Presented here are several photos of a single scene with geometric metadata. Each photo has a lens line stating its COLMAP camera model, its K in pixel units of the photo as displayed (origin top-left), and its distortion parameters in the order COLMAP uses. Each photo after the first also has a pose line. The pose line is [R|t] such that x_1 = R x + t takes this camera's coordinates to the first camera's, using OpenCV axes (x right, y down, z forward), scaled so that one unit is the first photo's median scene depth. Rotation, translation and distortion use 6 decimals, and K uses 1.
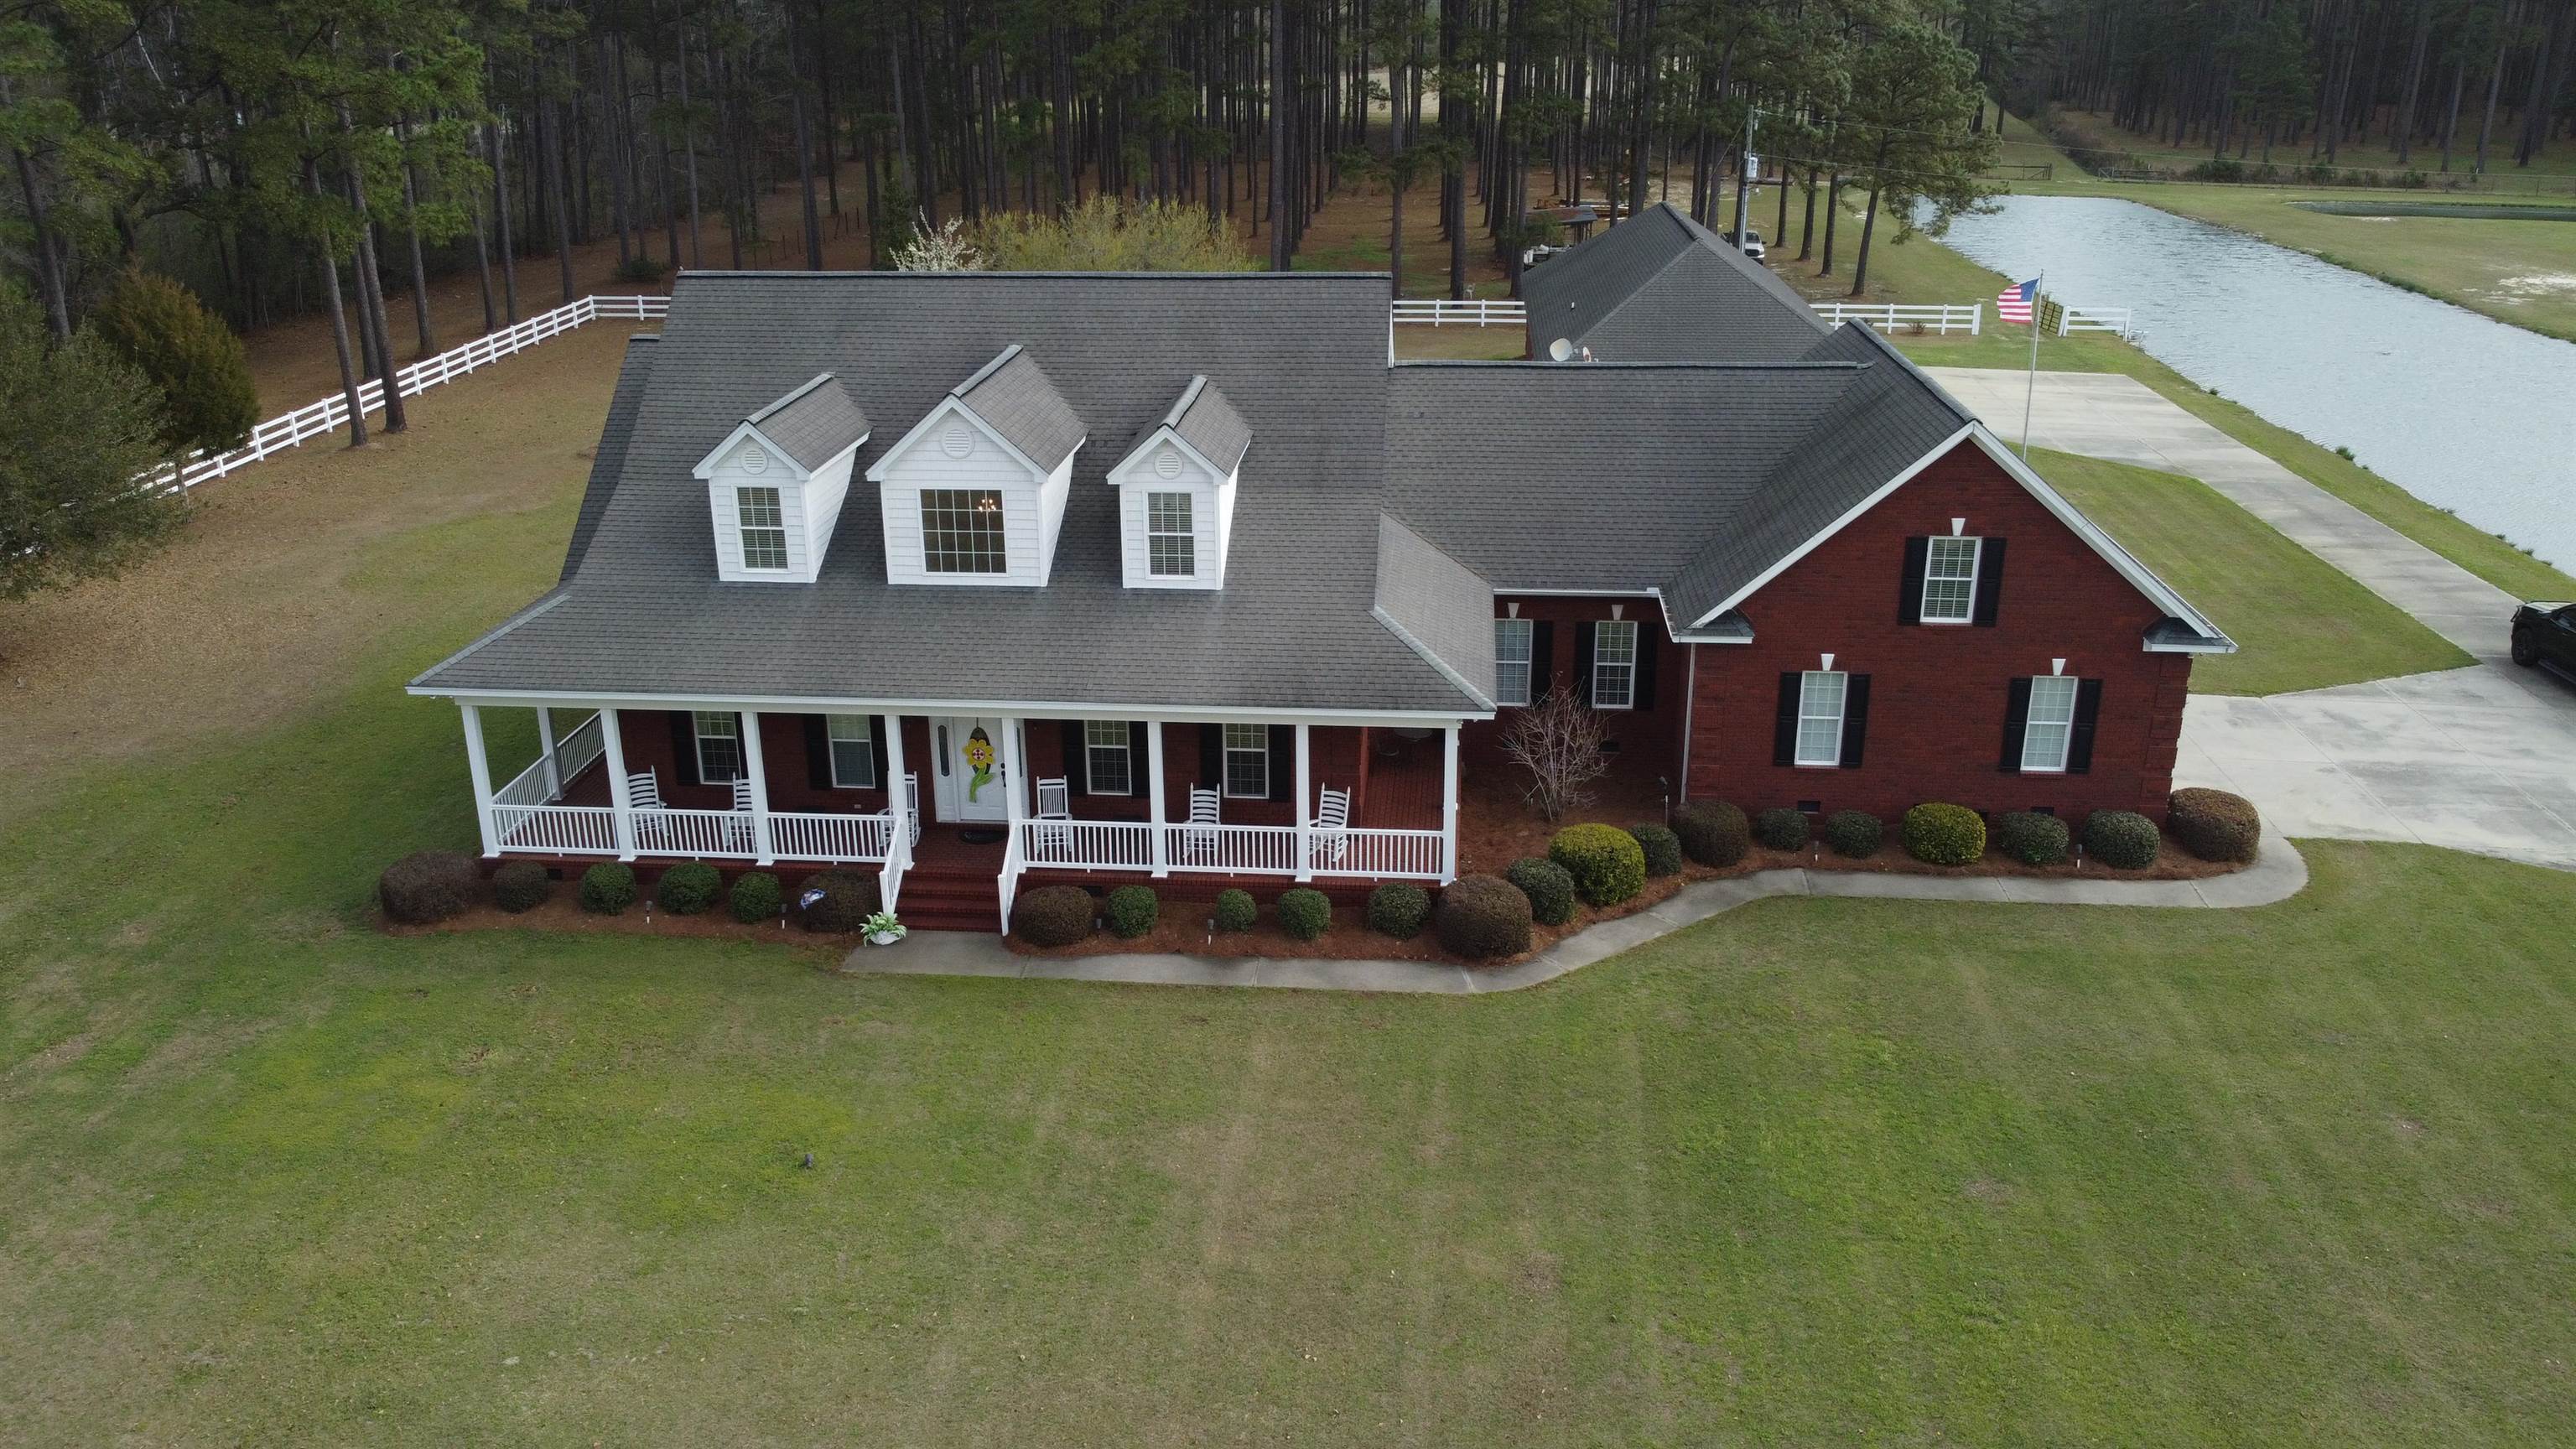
lens RADIAL K [[1954.1, 0, 1274.8], [0, 1954.1, 731.5], [0, 0, 1]] dist [0.001247, -0.013025]
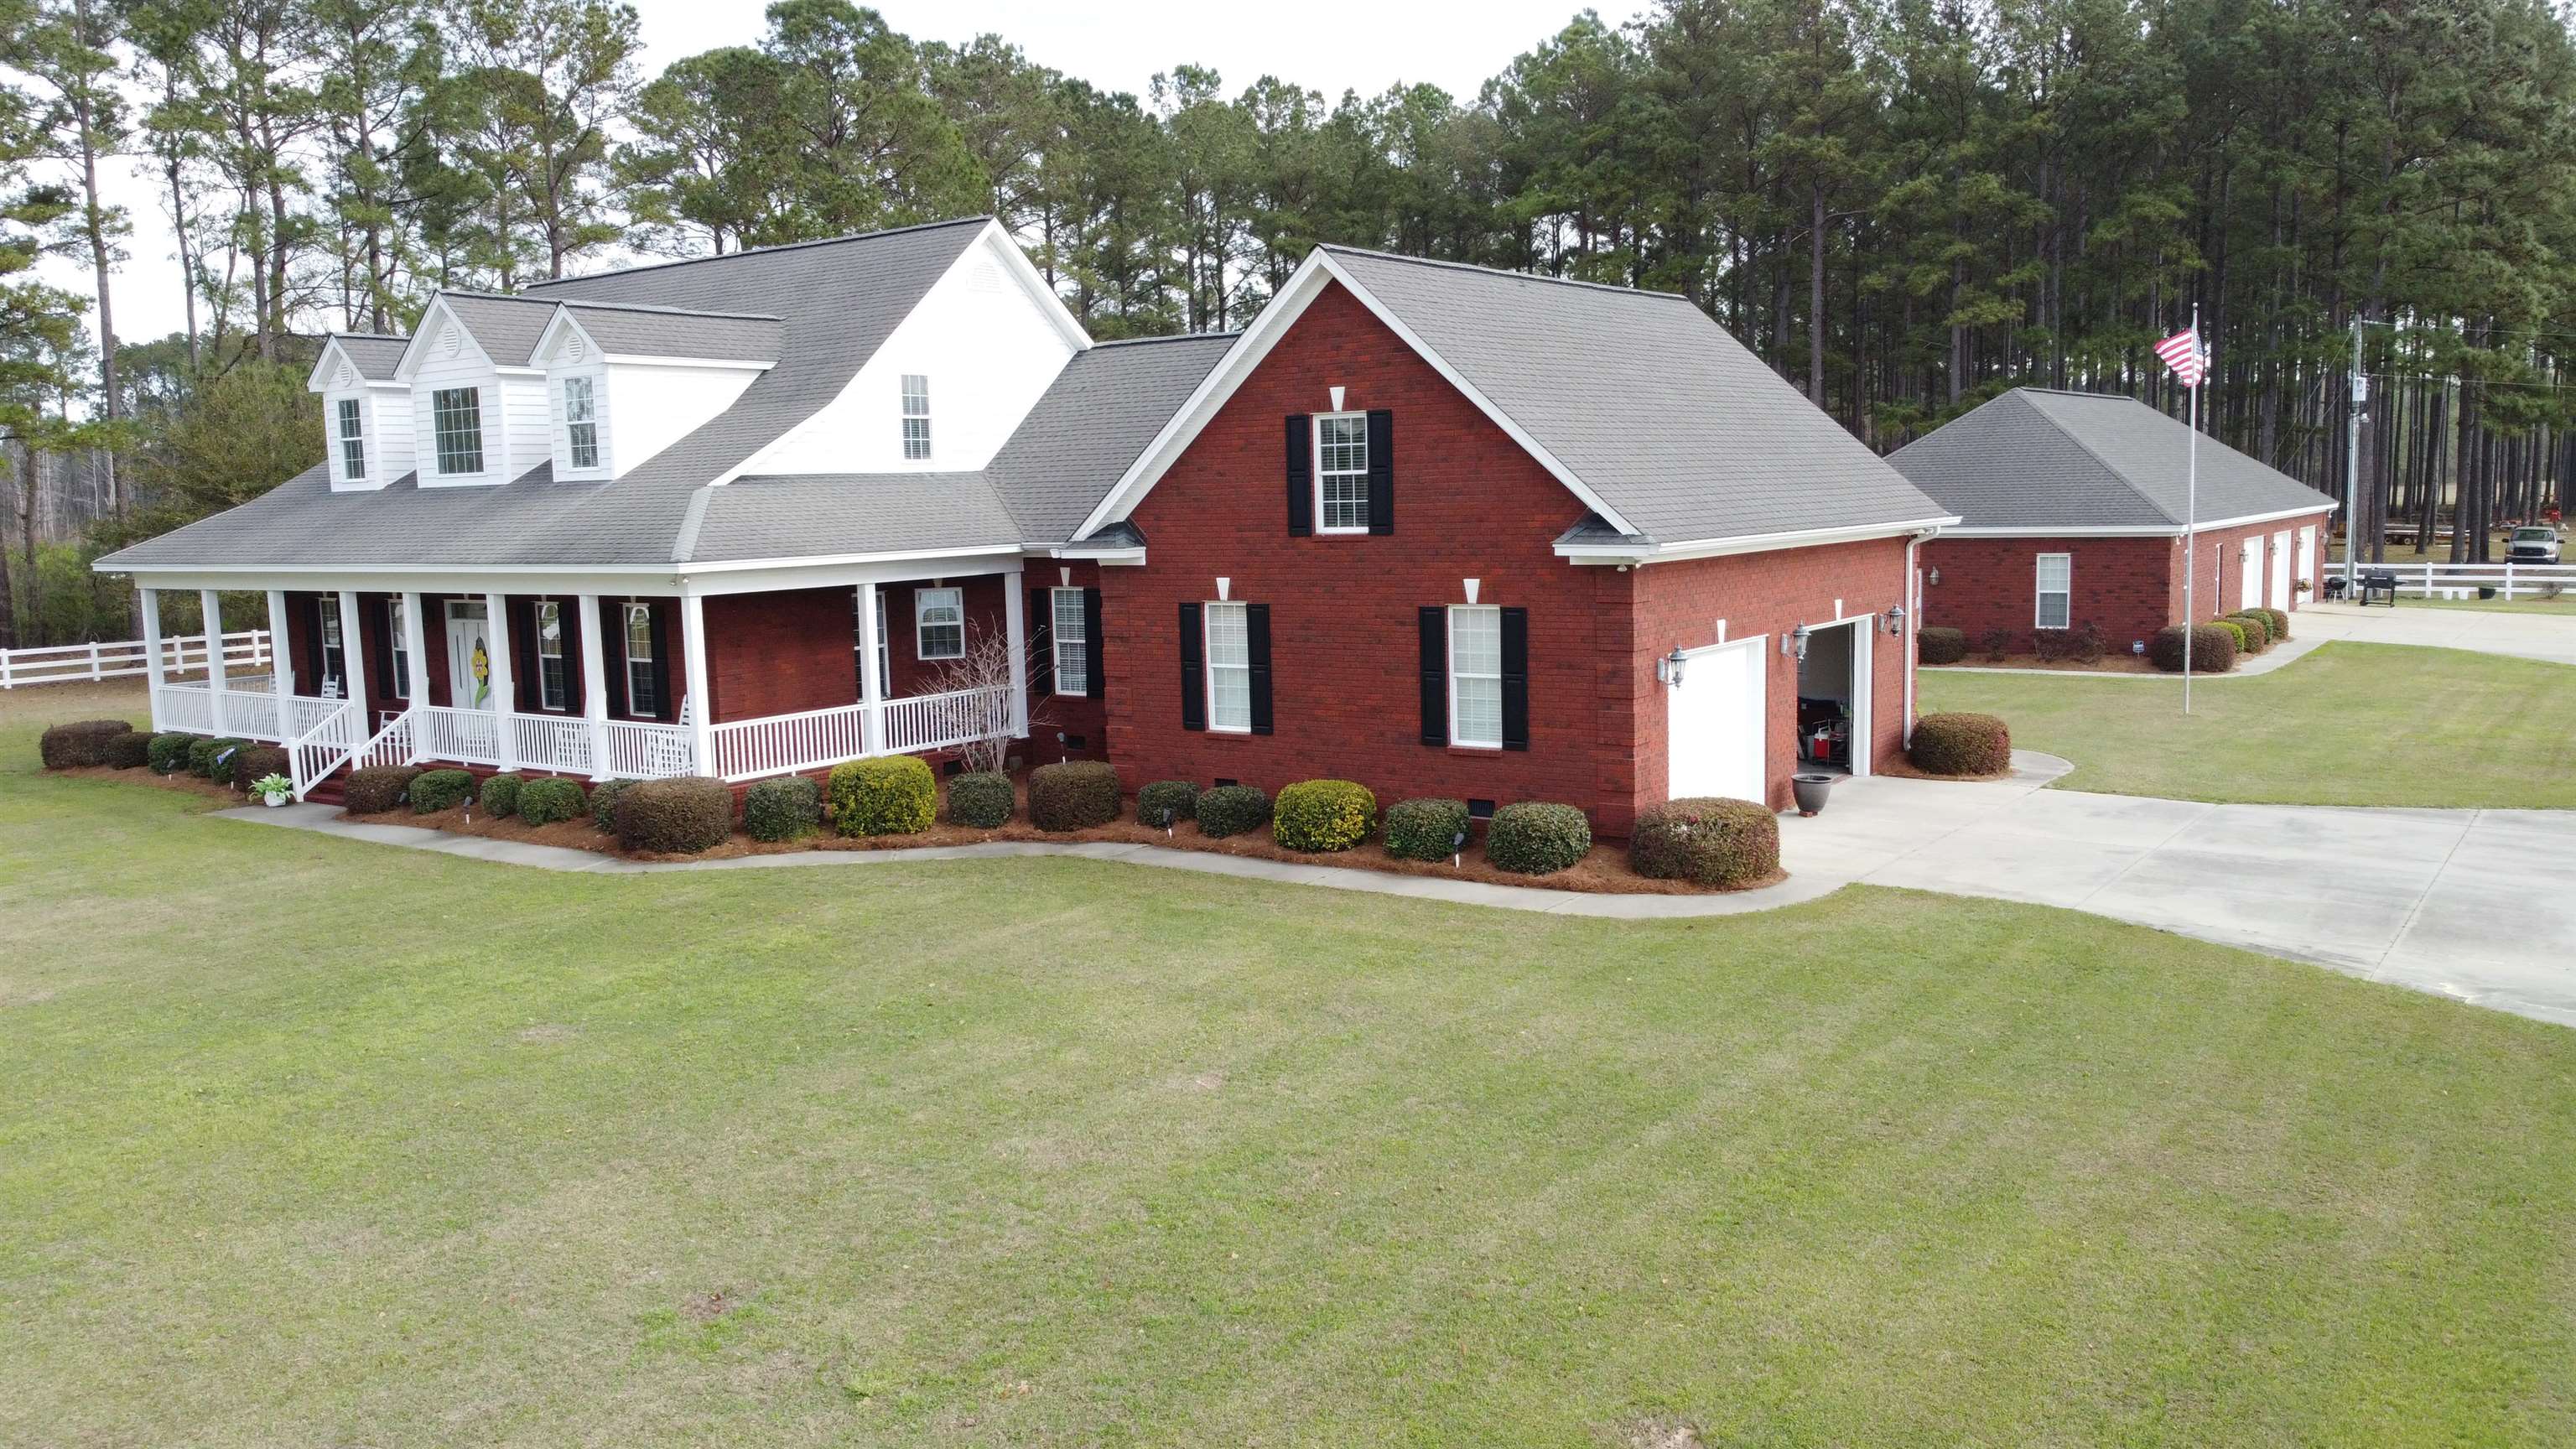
lens RADIAL K [[1954.1, 0, 1284.5], [0, 1954.1, 723.2], [0, 0, 1]] dist [0.001247, -0.013025]
pose [[0.860427, 0.045951, -0.507497, 0.718435], [-0.160415, 0.969716, -0.184171, 0.160025], [0.483665, 0.239876, 0.841741, 0.377073]]
